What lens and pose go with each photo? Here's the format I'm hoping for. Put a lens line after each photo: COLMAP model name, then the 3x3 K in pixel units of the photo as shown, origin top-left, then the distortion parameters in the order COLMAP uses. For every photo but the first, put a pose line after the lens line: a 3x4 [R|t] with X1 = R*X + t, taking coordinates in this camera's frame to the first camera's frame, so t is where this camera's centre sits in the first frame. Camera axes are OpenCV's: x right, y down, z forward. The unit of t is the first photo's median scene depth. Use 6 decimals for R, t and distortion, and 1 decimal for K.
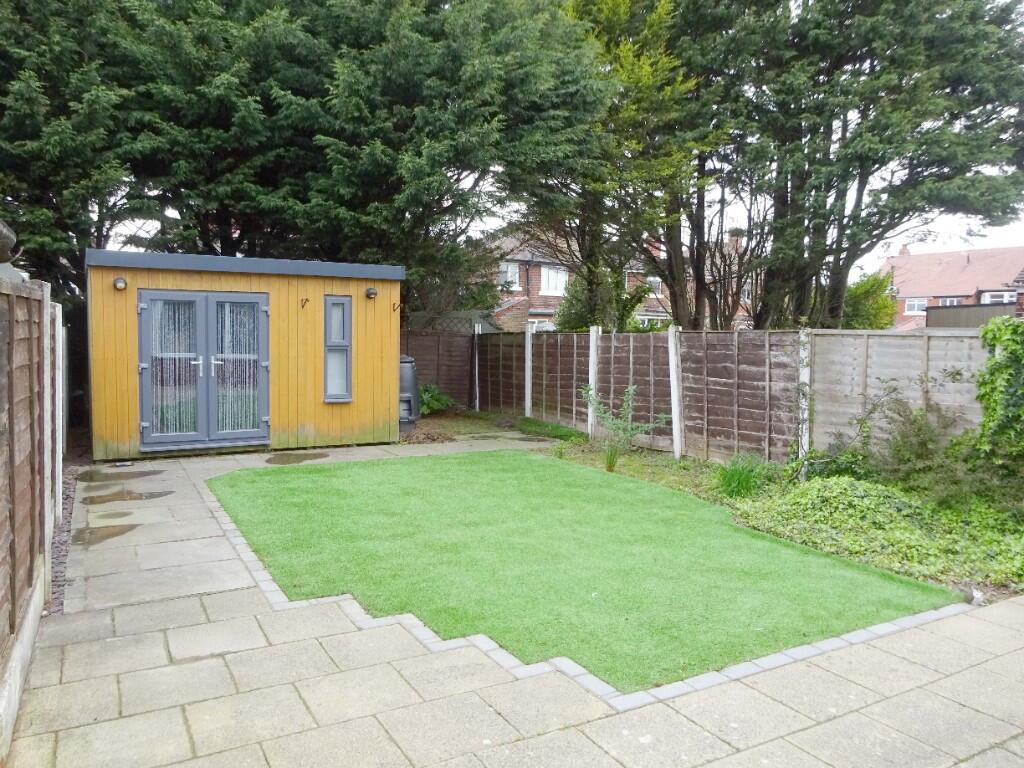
lens RADIAL K [[756.4, 0, 514.7], [0, 756.4, 380.9], [0, 0, 1]] dist [-0.002941, -0.004846]
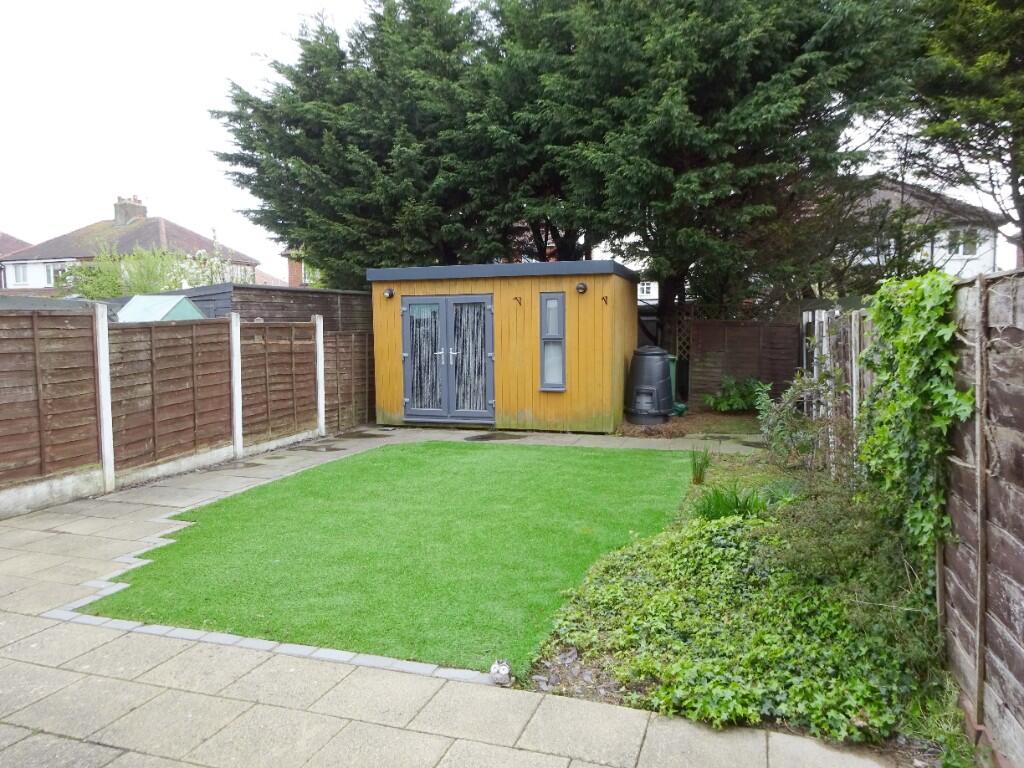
lens RADIAL K [[756.4, 0, 516.0], [0, 756.4, 381.7], [0, 0, 1]] dist [-0.002941, -0.004846]
pose [[0.673032, 0.034621, -0.738803, 0.591345], [-0.026856, 0.999389, 0.022368, -0.008524], [0.739126, 0.004787, 0.673550, 0.258364]]
